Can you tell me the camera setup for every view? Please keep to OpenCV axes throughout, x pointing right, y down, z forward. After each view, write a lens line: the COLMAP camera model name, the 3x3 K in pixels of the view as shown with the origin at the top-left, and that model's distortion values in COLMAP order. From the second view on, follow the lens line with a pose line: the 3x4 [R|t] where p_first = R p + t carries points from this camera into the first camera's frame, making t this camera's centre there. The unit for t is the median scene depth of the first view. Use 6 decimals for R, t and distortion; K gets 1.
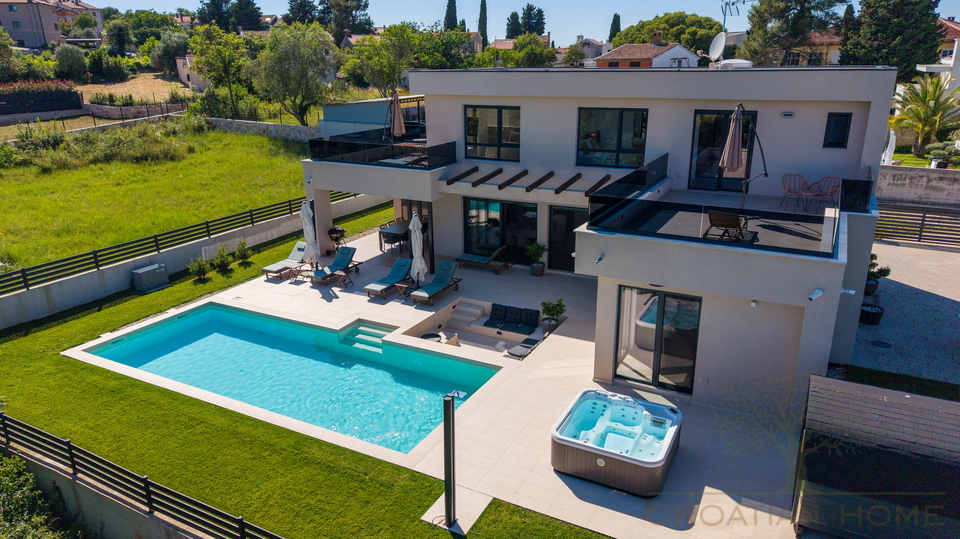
lens RADIAL K [[643.8, 0, 480.0], [0, 643.8, 269.5], [0, 0, 1]] dist [0.008370, -0.003083]
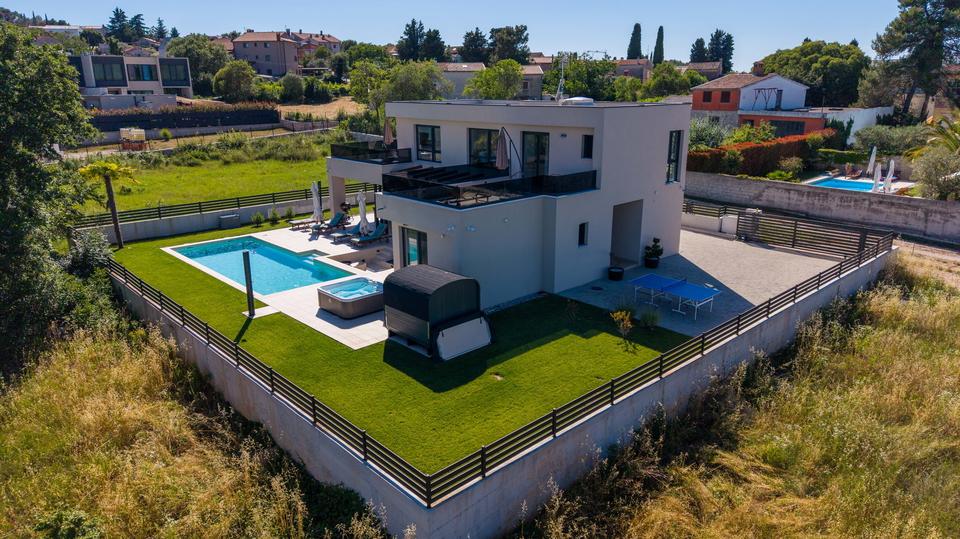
lens RADIAL K [[643.8, 0, 480.0], [0, 643.8, 269.5], [0, 0, 1]] dist [0.008370, -0.003083]
pose [[0.946445, 0.093490, -0.309032, 0.413459], [-0.103448, 0.994507, -0.015957, 0.061983], [0.305842, 0.047071, 0.950918, -0.254280]]
